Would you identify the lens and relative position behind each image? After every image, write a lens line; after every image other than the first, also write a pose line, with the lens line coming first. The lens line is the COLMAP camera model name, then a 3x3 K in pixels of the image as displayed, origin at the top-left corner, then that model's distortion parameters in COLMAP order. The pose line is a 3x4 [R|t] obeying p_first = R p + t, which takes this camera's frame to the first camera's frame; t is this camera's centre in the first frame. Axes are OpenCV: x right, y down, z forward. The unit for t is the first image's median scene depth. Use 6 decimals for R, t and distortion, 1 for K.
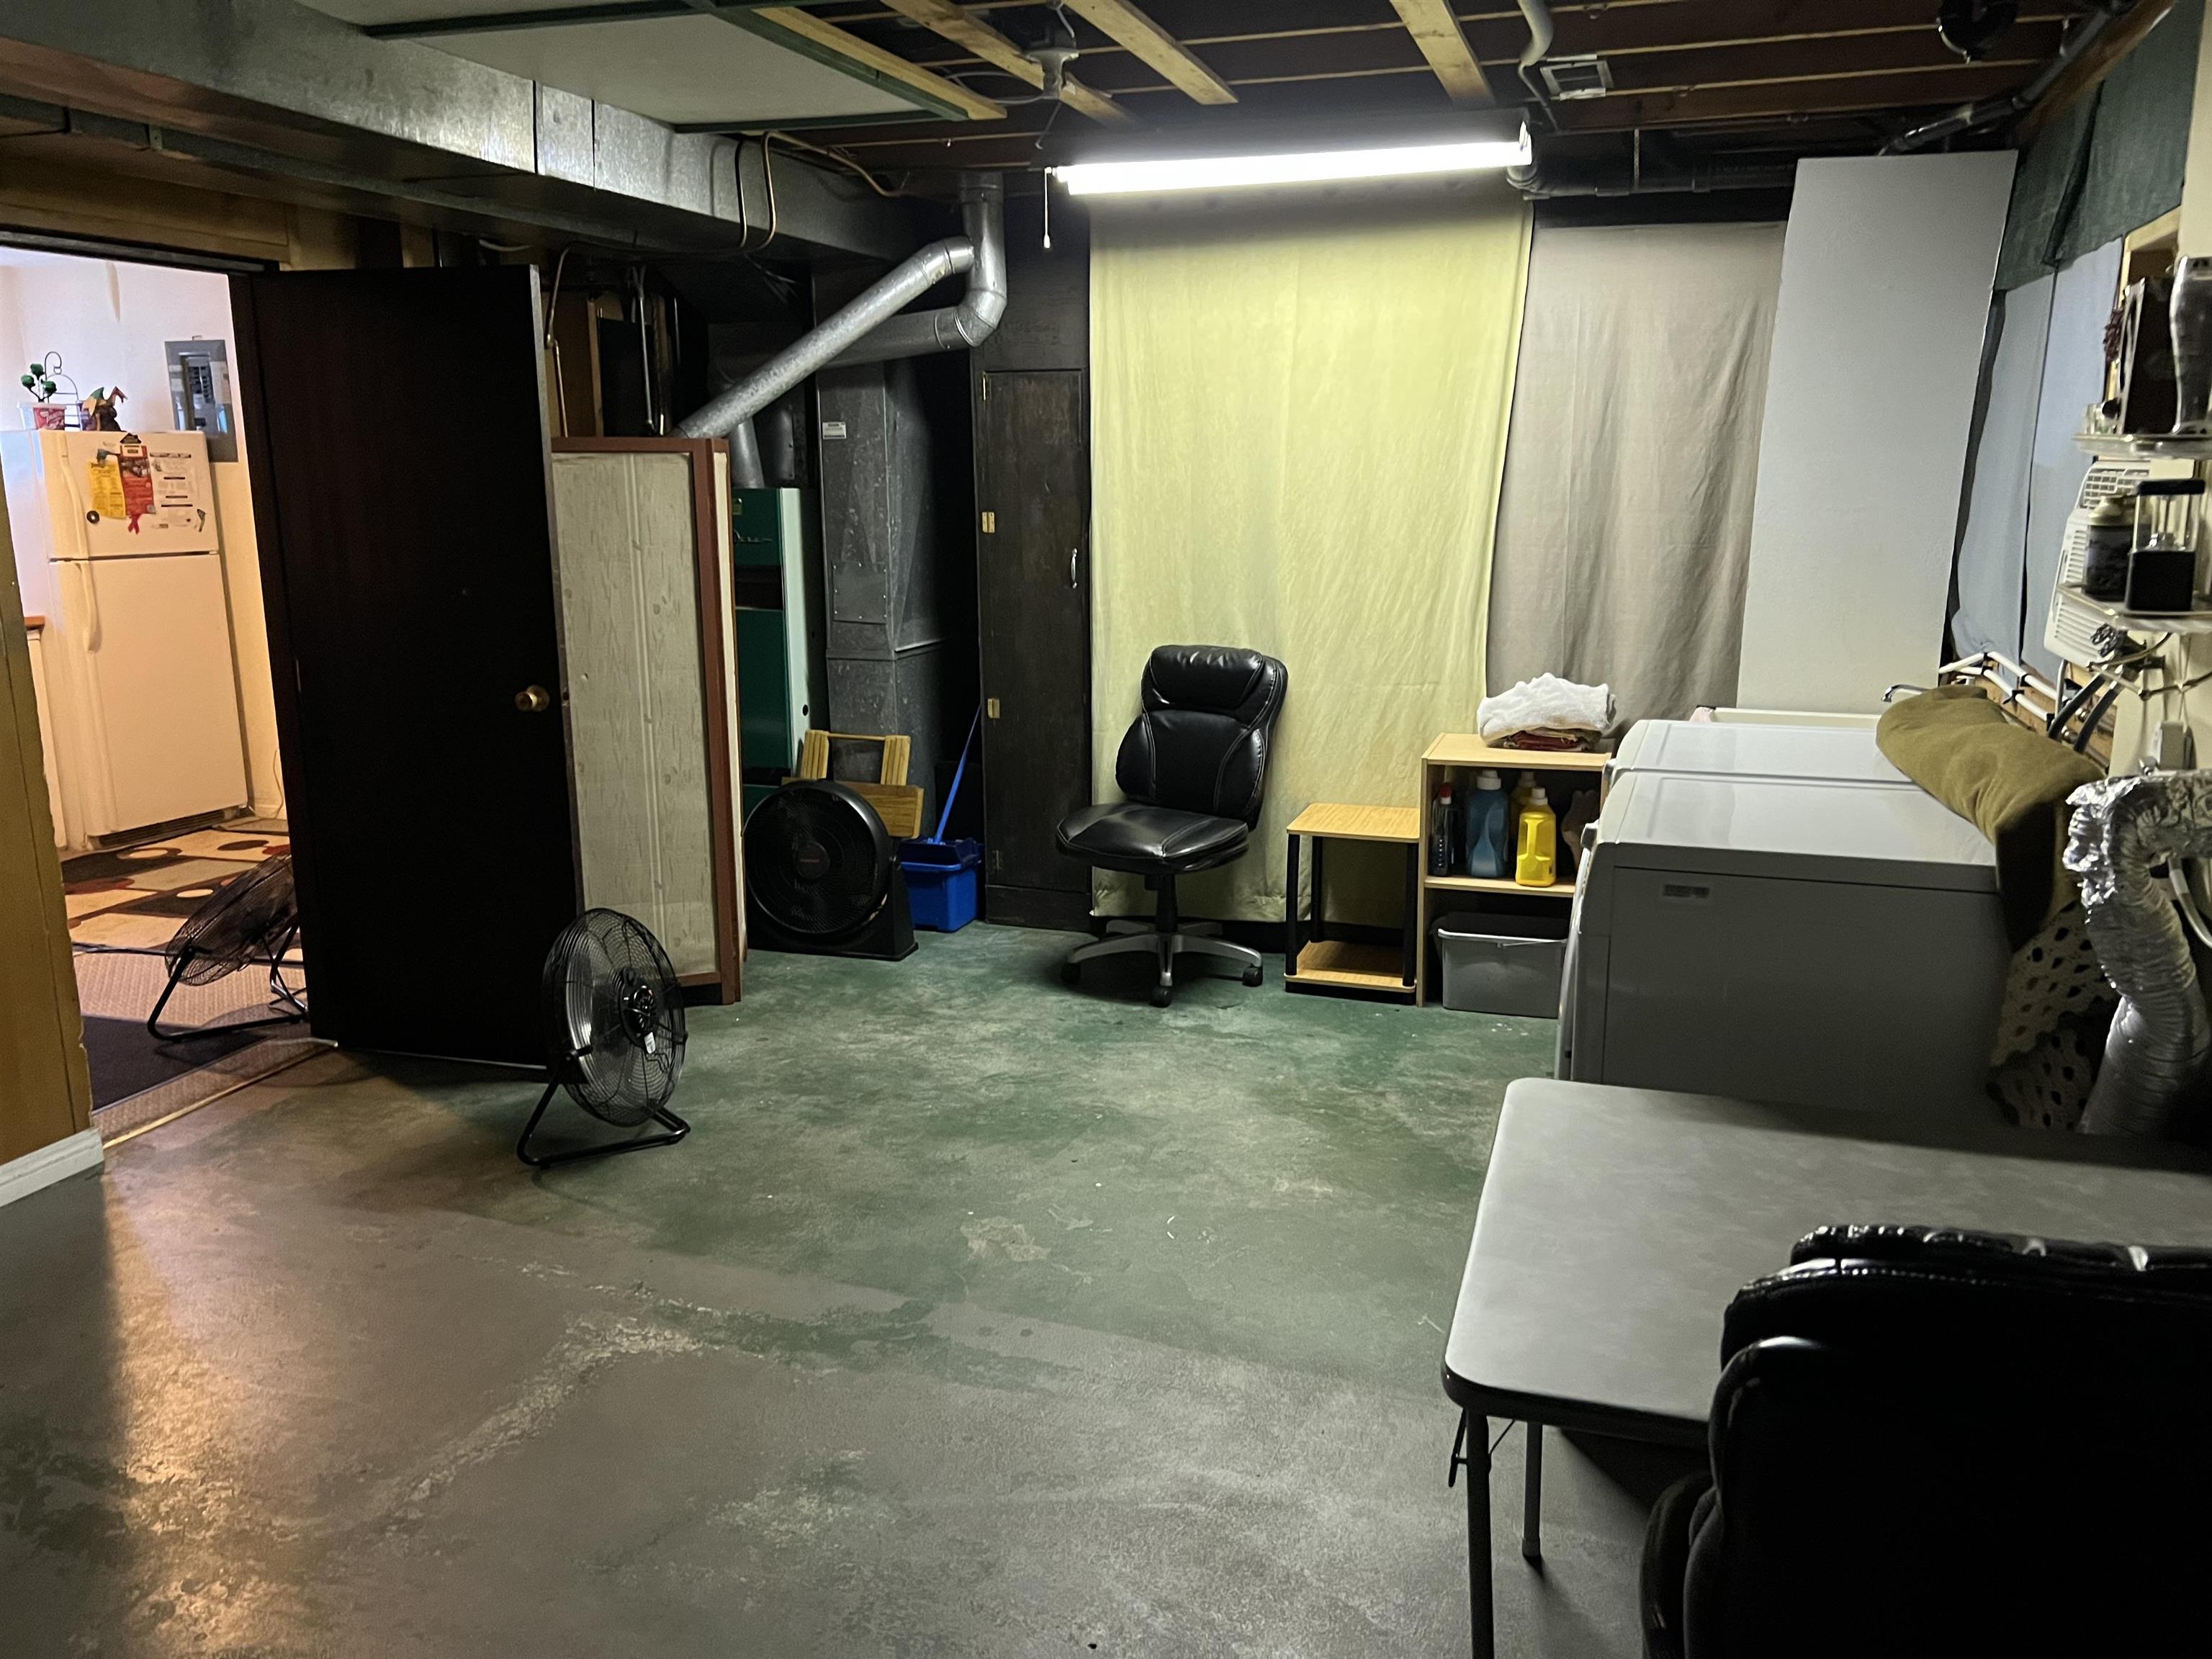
lens RADIAL K [[1679.3, 0, 1111.4], [0, 1679.3, 829.3], [0, 0, 1]] dist [0.010178, 0.003460]
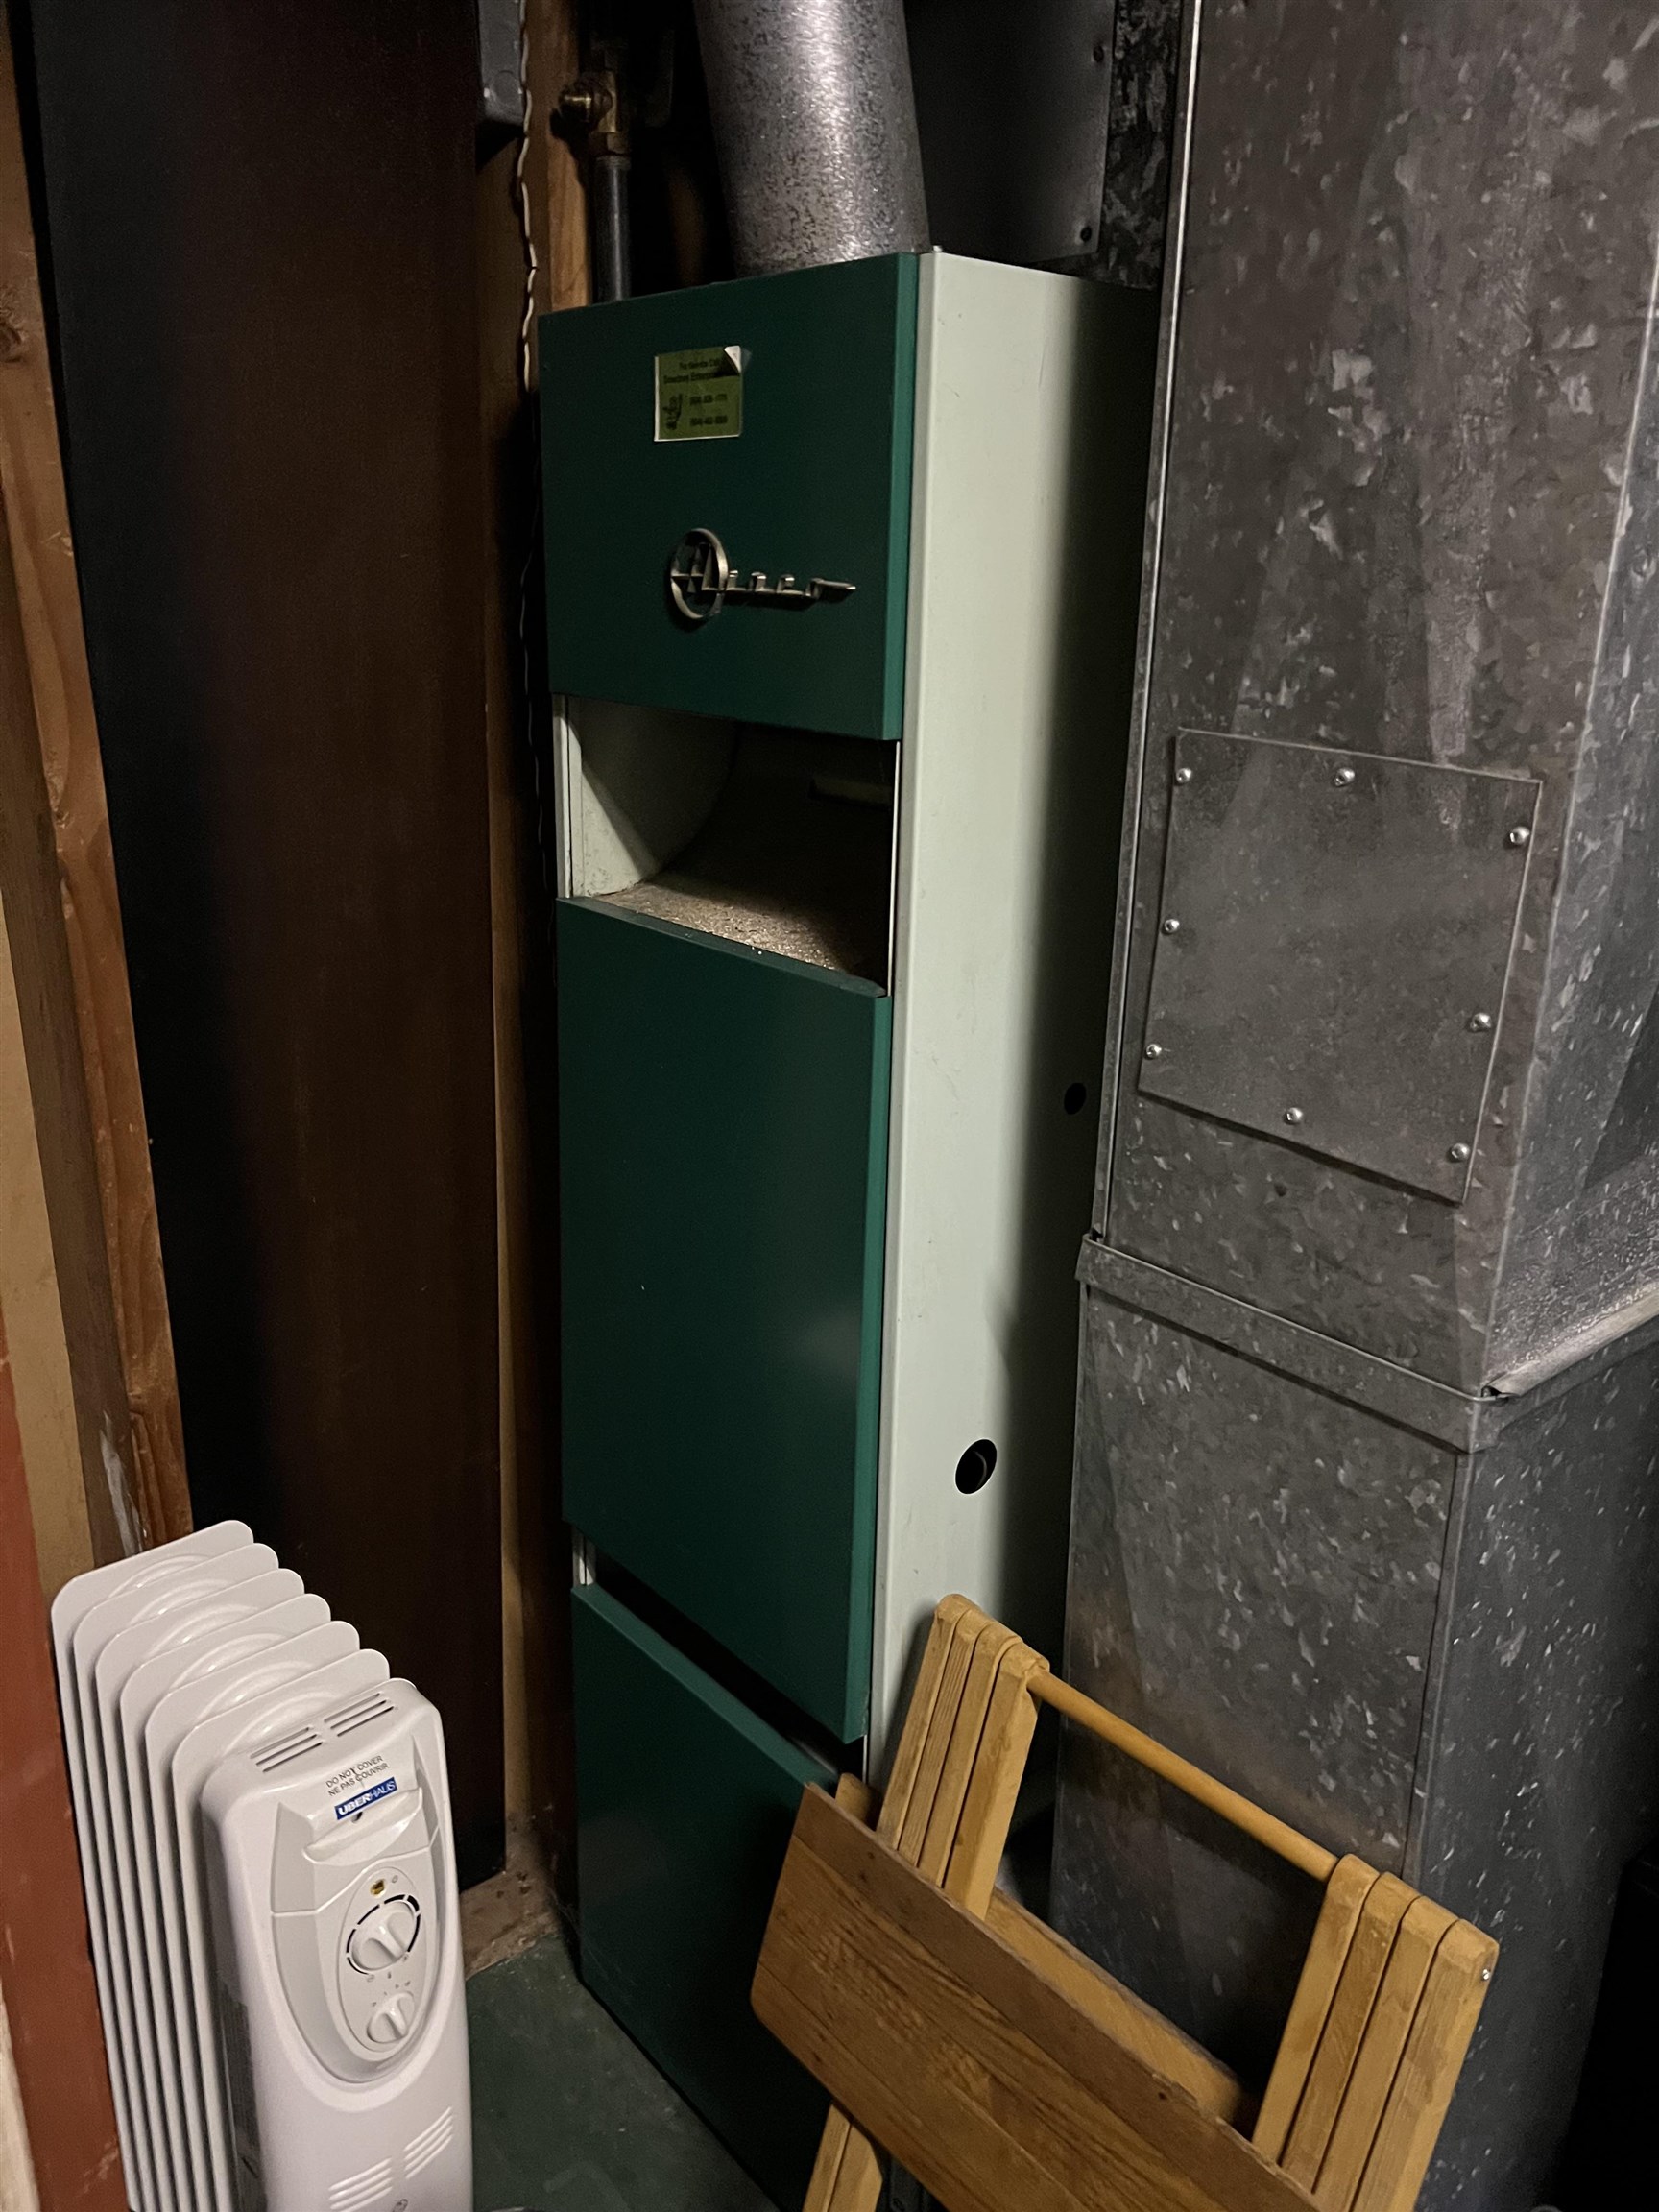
lens RADIAL K [[1679.3, 0, 834.0], [0, 1679.3, 1106.8], [0, 0, 1]] dist [0.010178, 0.003460]
pose [[0.867229, 0.175756, -0.465858, -0.115608], [-0.127813, 0.982857, 0.132873, -0.142638], [0.481226, -0.055688, 0.874826, 0.850612]]
